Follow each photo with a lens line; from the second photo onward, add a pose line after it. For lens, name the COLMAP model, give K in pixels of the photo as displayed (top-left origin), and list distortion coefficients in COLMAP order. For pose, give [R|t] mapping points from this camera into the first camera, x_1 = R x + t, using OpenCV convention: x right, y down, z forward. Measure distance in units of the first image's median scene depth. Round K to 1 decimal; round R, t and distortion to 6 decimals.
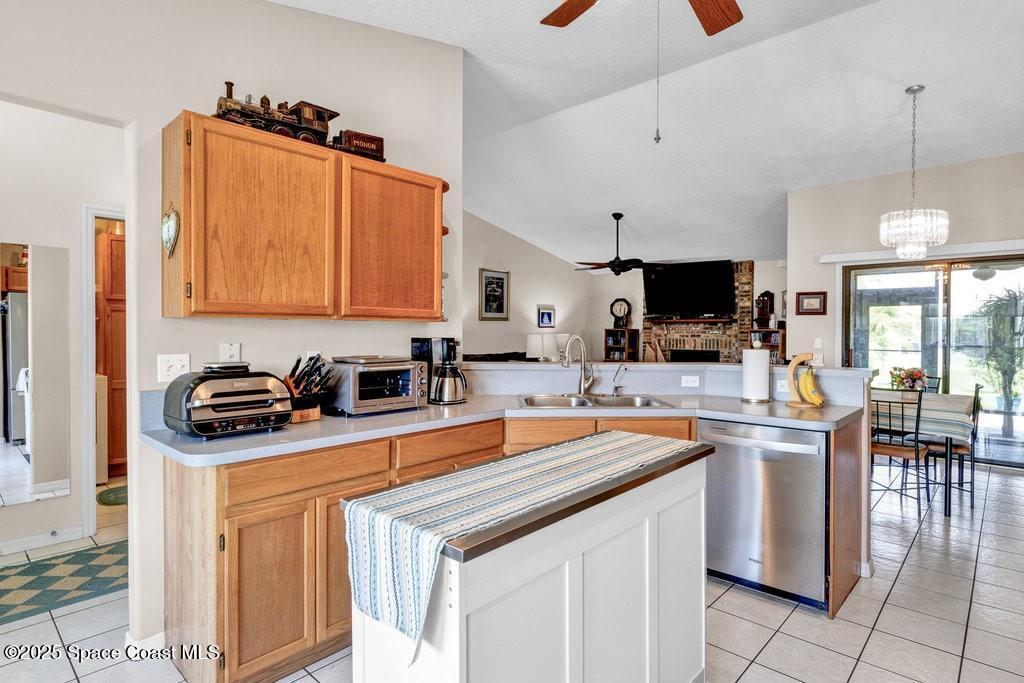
lens RADIAL K [[529.6, 0, 512.0], [0, 529.6, 341.5], [0, 0, 1]] dist [-0.001037, -0.000203]
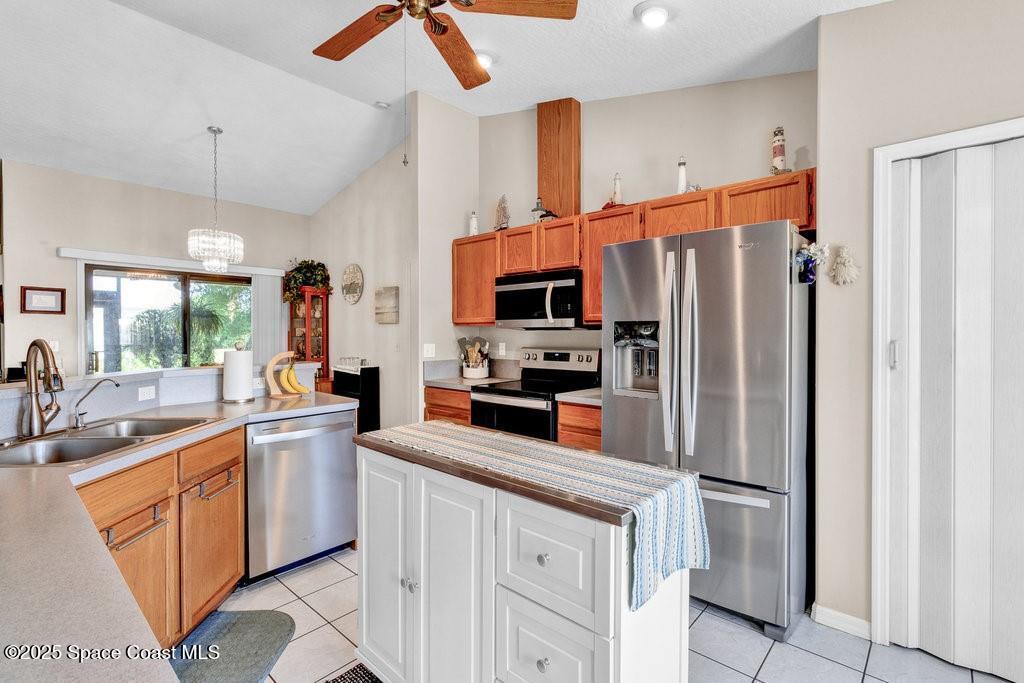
lens RADIAL K [[474.6, 0, 515.6], [0, 474.6, 335.3], [0, 0, 1]] dist [-0.000419, -0.000351]
pose [[-0.009697, -0.009539, 0.999907, -0.480792], [0.022068, 0.999709, 0.009752, -0.010812], [-0.999709, 0.022161, -0.009484, 0.501797]]
